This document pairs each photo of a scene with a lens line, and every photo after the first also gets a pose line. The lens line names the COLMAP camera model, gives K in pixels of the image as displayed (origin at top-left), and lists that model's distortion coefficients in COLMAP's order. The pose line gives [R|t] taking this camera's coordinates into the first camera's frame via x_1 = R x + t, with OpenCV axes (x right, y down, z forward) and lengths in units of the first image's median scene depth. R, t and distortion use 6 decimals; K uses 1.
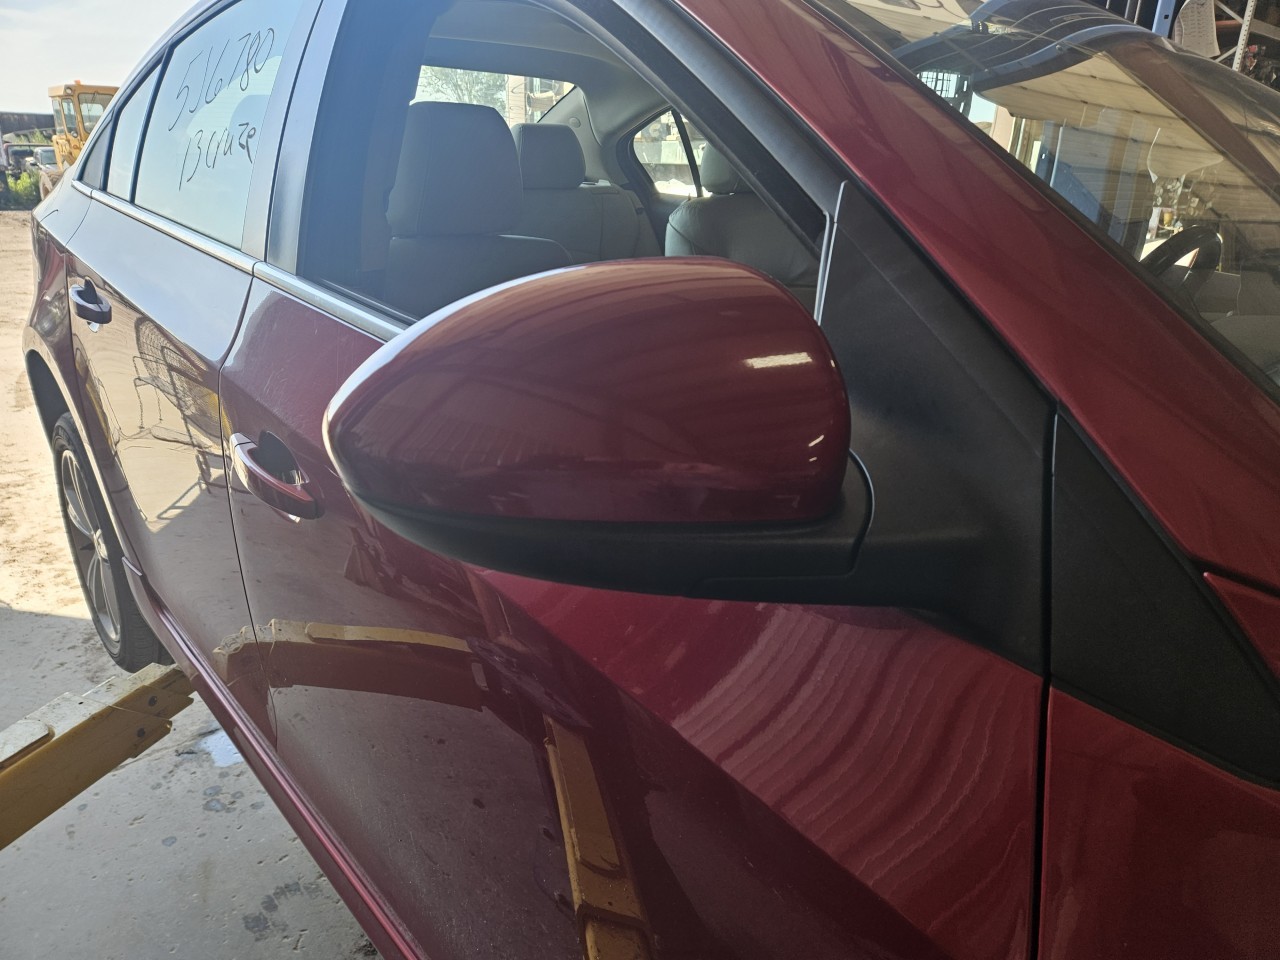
lens RADIAL K [[856.3, 0, 636.7], [0, 856.3, 481.2], [0, 0, 1]] dist [0.024769, -0.016919]
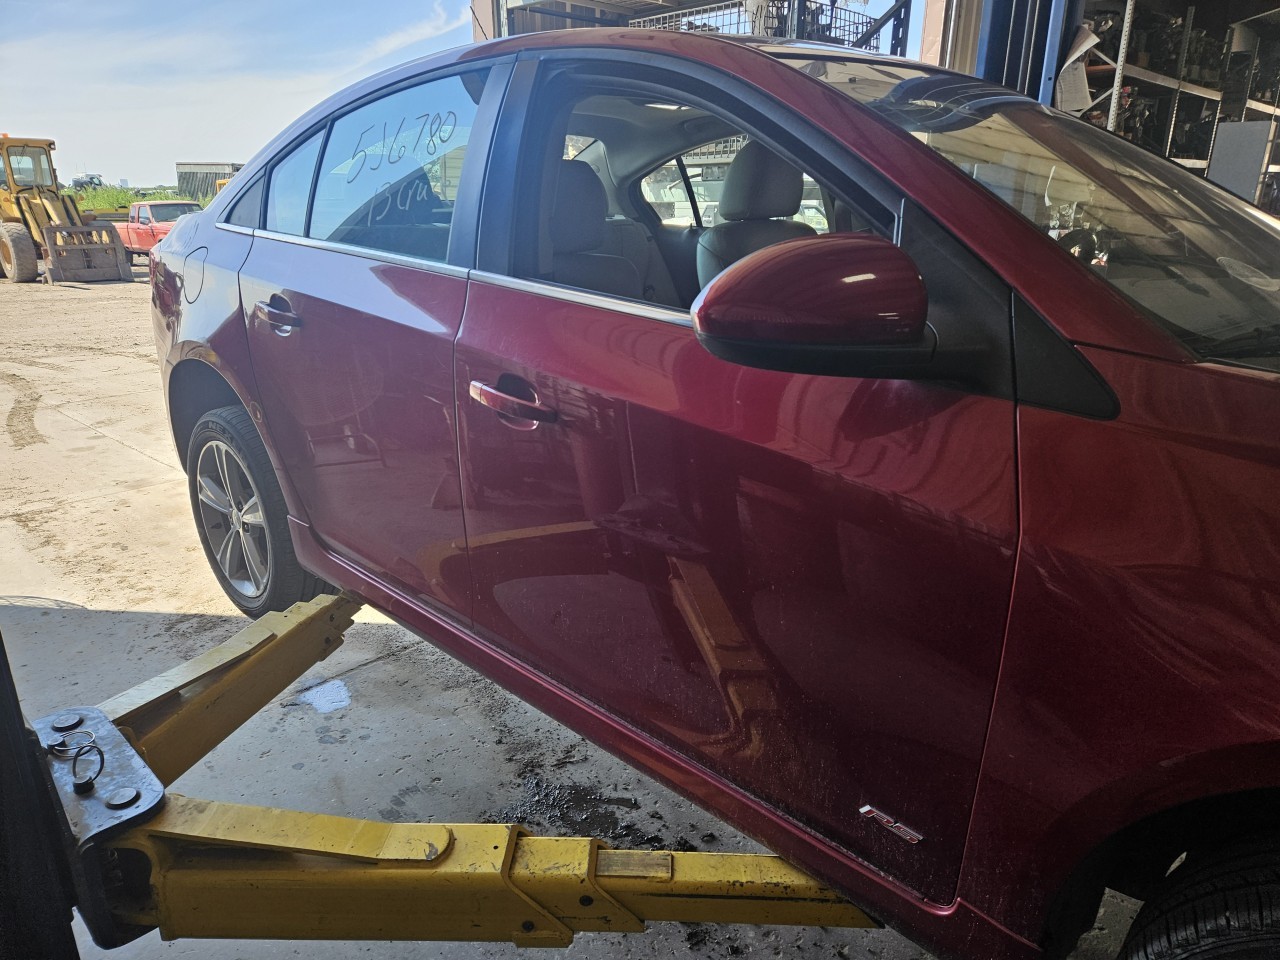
lens RADIAL K [[856.3, 0, 641.2], [0, 856.3, 481.6], [0, 0, 1]] dist [0.024769, -0.016919]
pose [[0.995652, -0.047365, 0.080205, -0.137266], [0.050647, 0.997940, -0.039390, 0.089107], [-0.078174, 0.043281, 0.996000, -0.231671]]
